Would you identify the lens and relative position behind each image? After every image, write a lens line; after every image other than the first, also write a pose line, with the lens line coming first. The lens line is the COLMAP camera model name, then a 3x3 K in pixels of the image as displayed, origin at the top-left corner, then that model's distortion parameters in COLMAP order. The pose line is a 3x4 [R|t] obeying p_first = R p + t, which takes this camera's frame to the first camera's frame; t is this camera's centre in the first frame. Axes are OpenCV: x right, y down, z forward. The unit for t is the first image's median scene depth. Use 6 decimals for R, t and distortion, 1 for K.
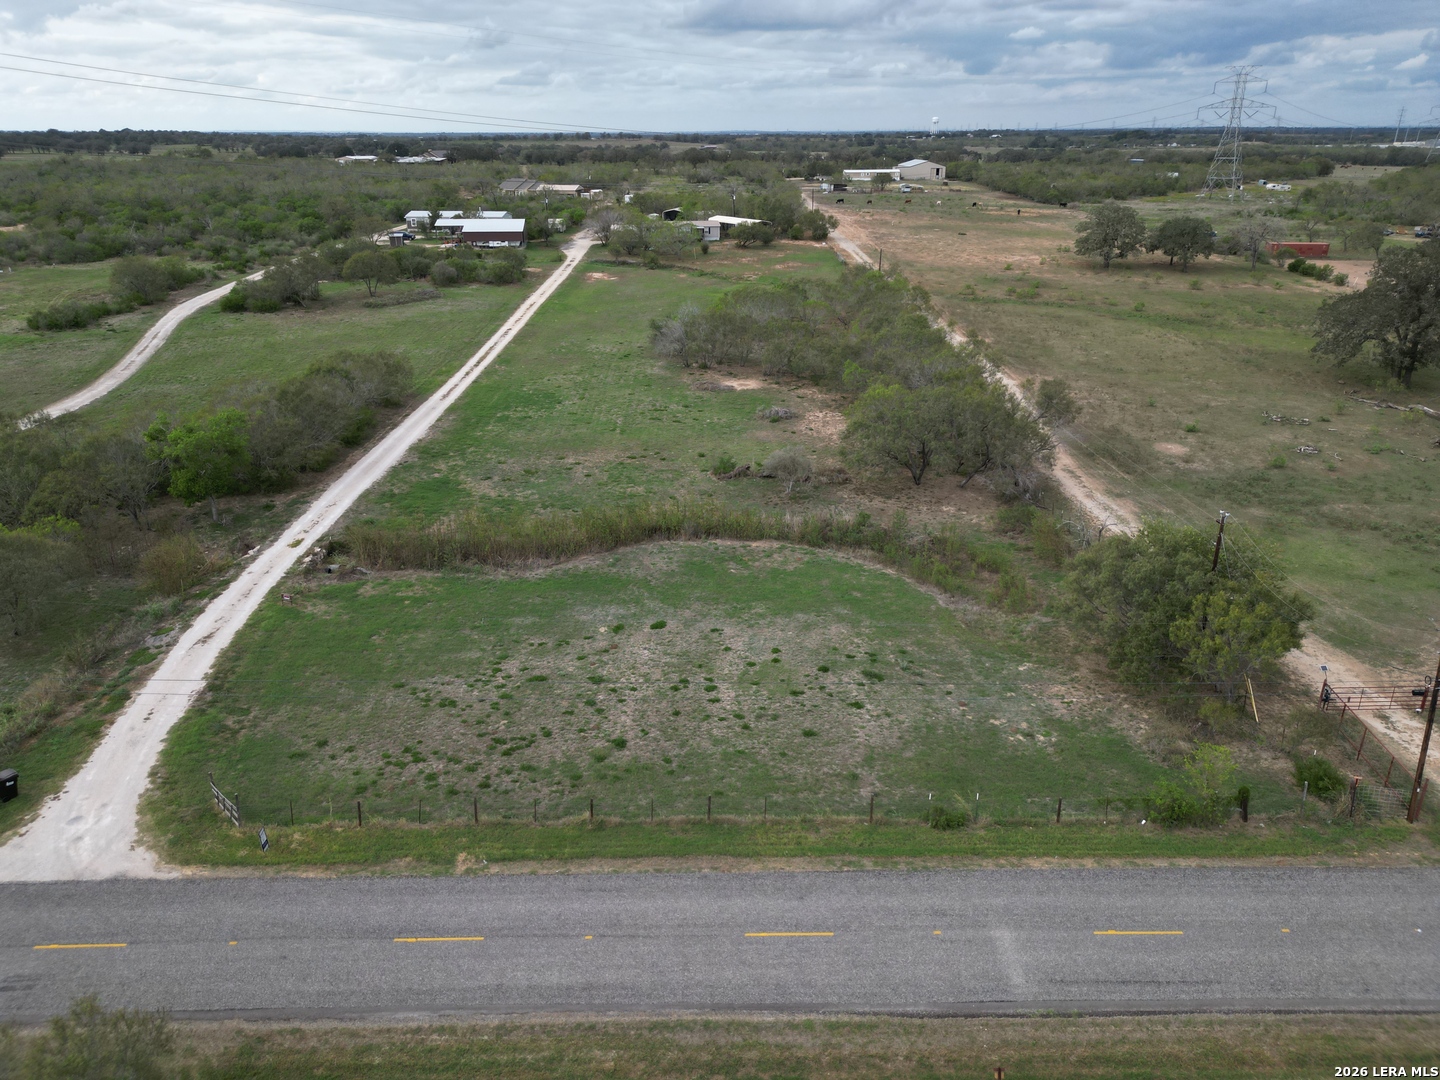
lens RADIAL K [[1007.8, 0, 720.0], [0, 1007.8, 540.0], [0, 0, 1]] dist [0.073448, -0.076259]
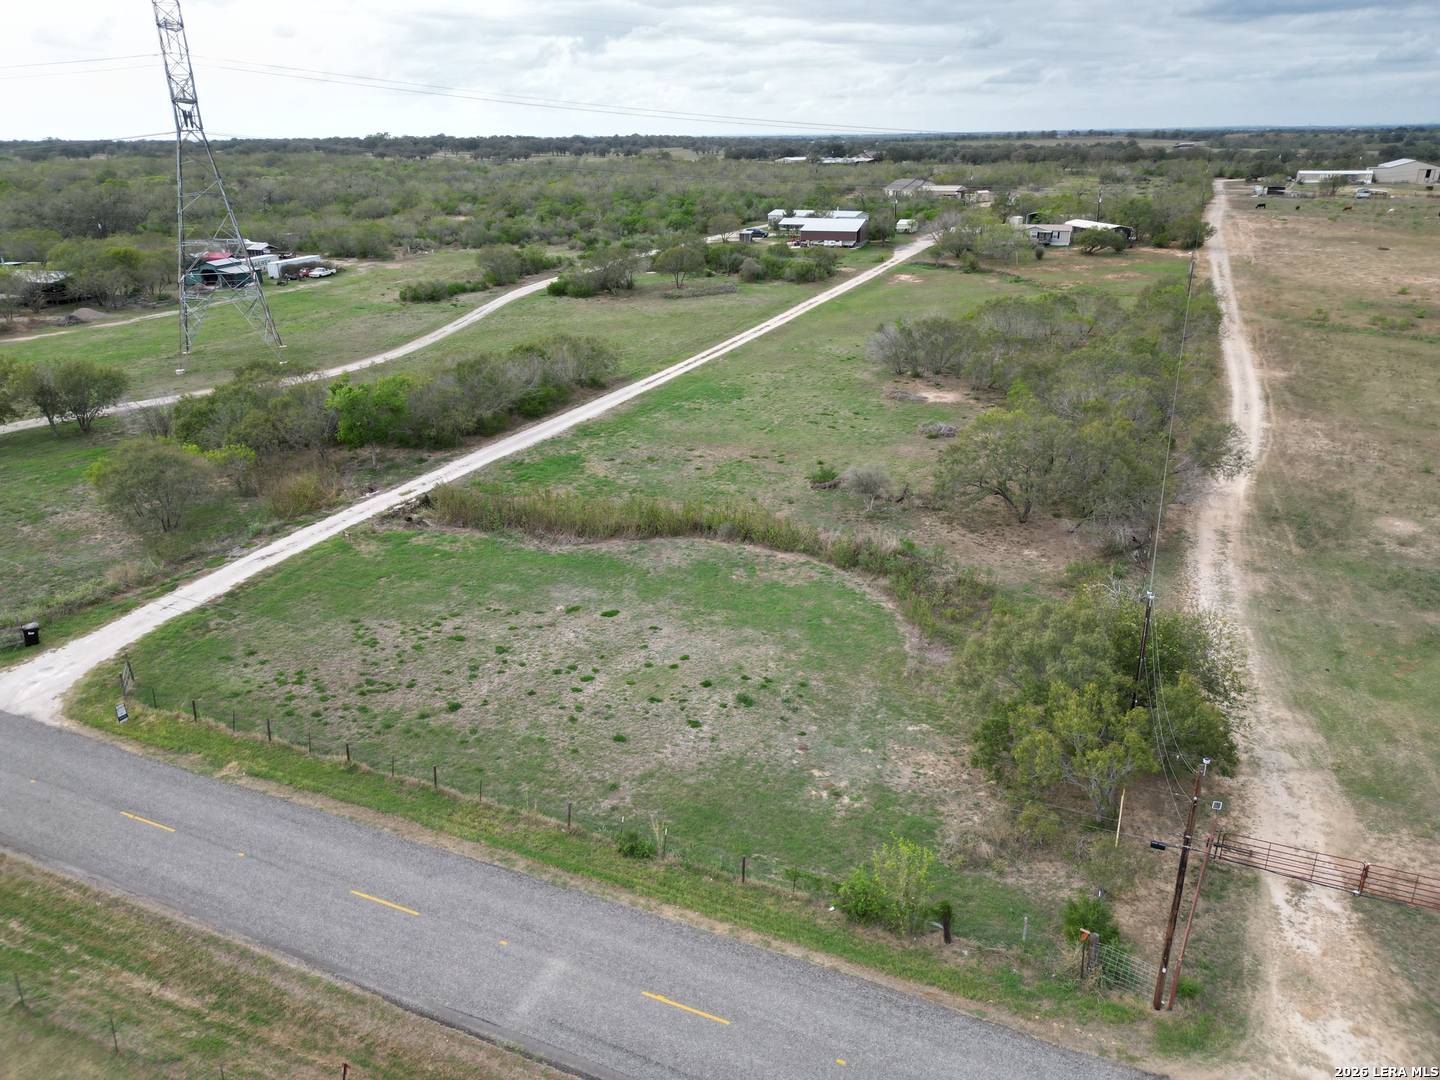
lens RADIAL K [[1007.8, 0, 720.0], [0, 1007.8, 540.0], [0, 0, 1]] dist [0.073448, -0.076259]
pose [[0.909197, 0.149416, -0.388633, 0.466476], [-0.149399, 0.988308, 0.030454, -0.040965], [0.388640, 0.030373, 0.920889, 0.099402]]
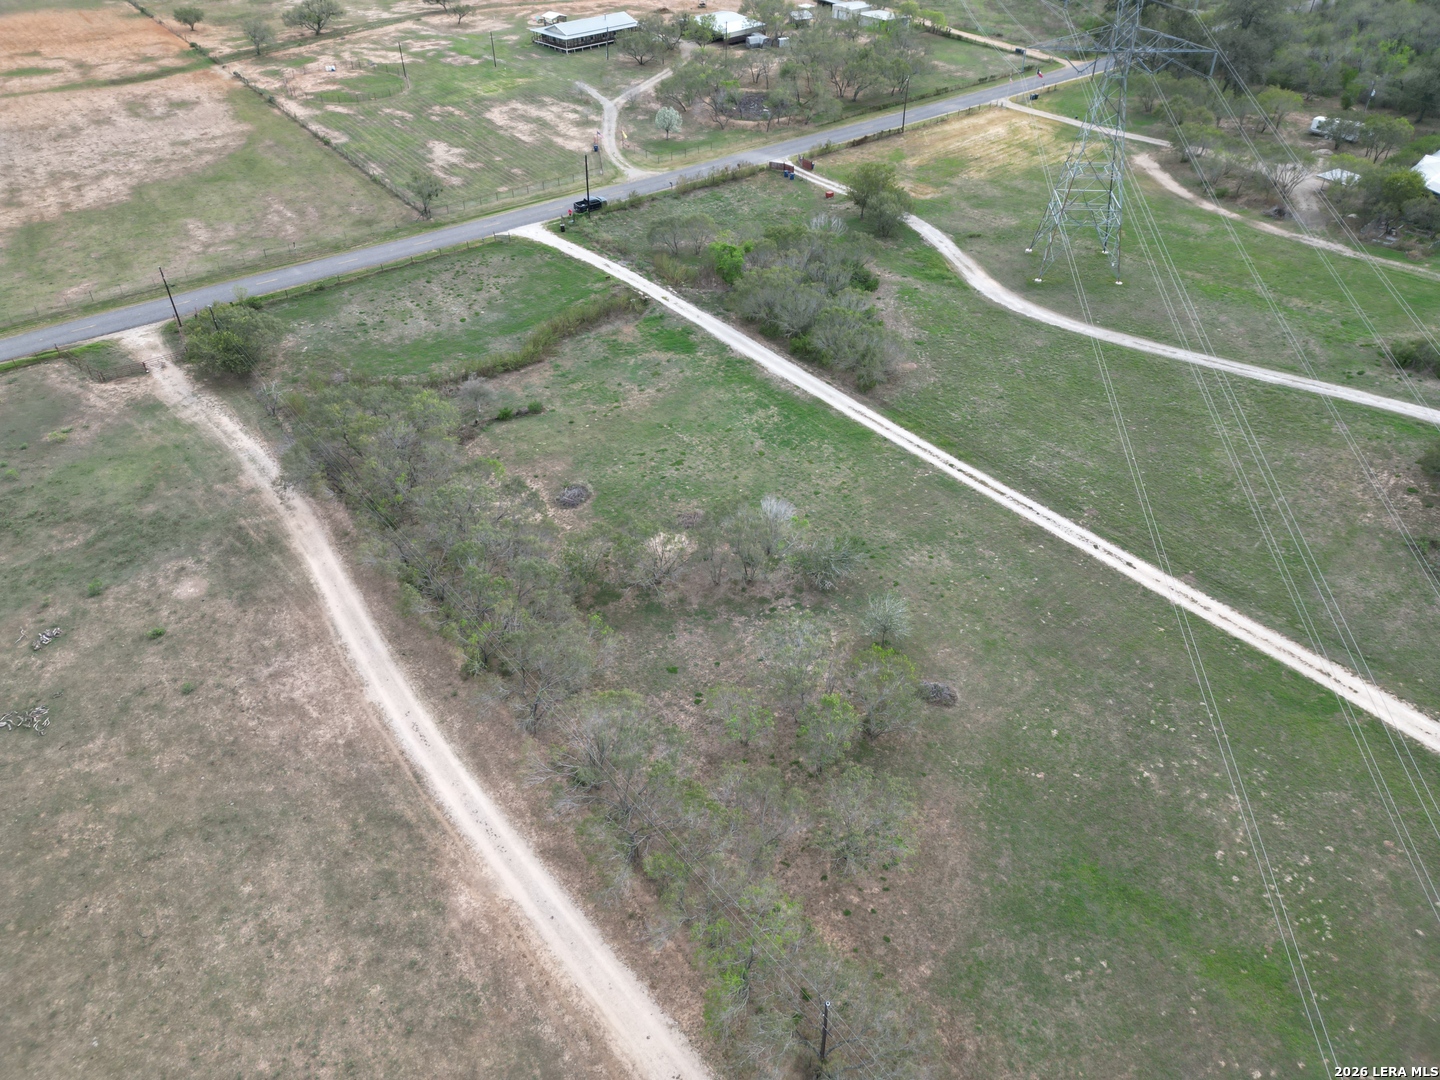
lens RADIAL K [[1007.8, 0, 720.0], [0, 1007.8, 540.0], [0, 0, 1]] dist [0.073448, -0.076259]
pose [[-0.801335, 0.372741, -0.467895, 0.815044], [-0.215820, 0.549341, 0.807246, -1.801790], [0.557928, 0.747856, -0.359761, 2.773737]]
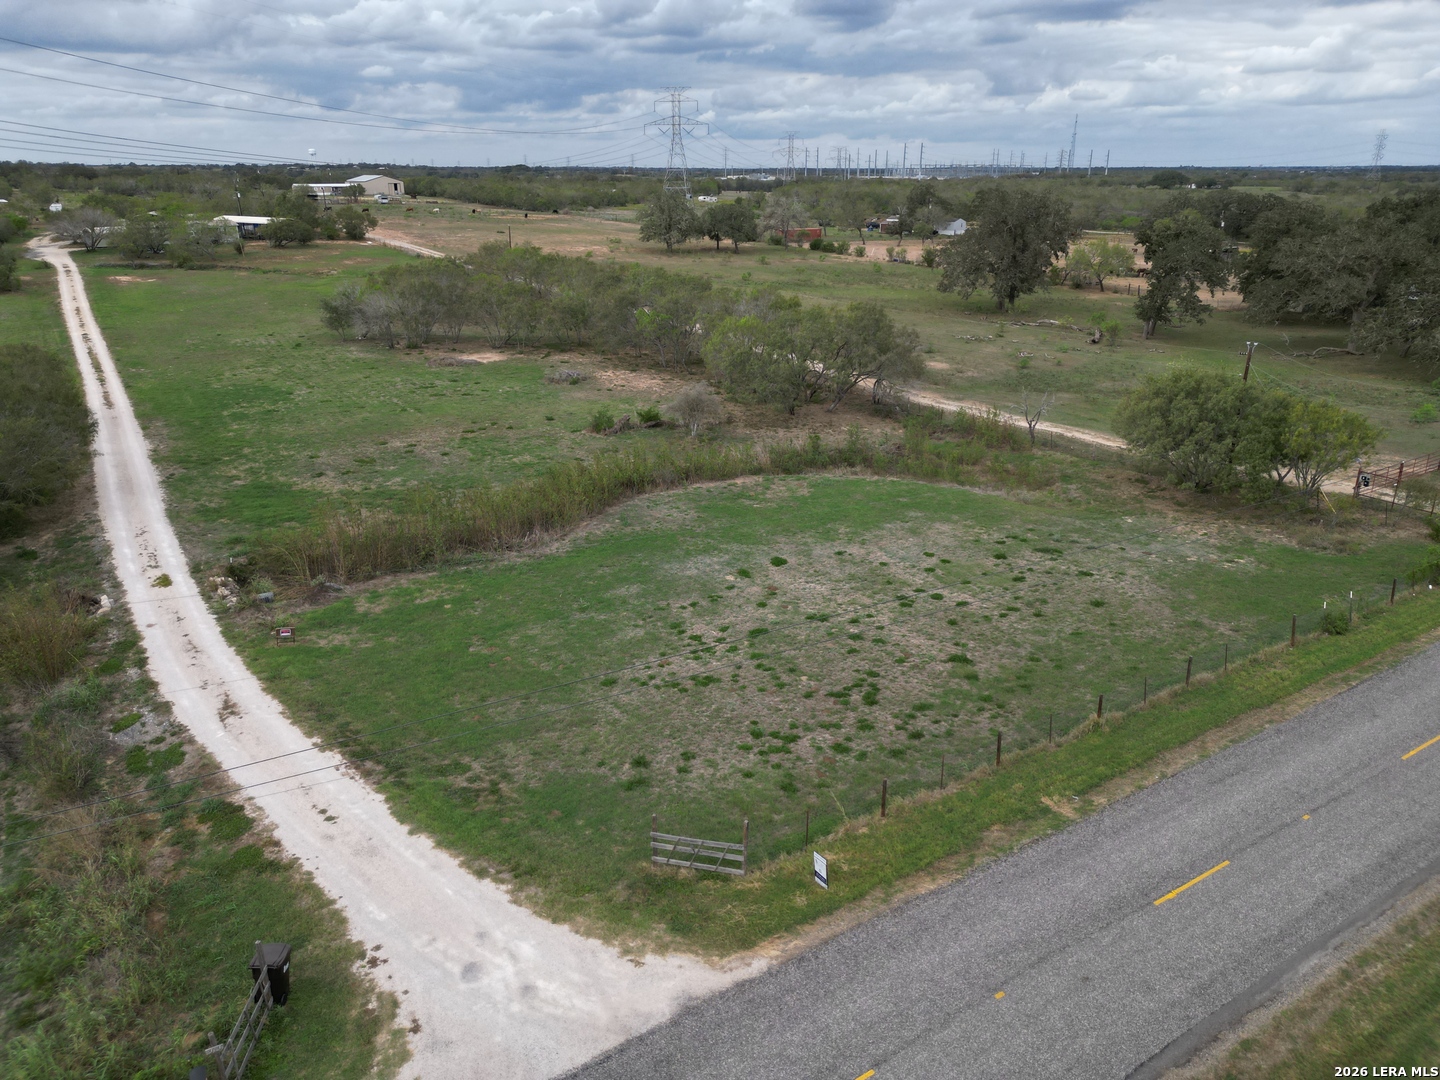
lens RADIAL K [[1007.8, 0, 720.0], [0, 1007.8, 540.0], [0, 0, 1]] dist [0.073448, -0.076259]
pose [[0.846252, -0.180406, 0.501309, -0.561412], [0.196349, 0.980302, 0.021326, 0.043161], [-0.495282, 0.080384, 0.865005, 0.324393]]
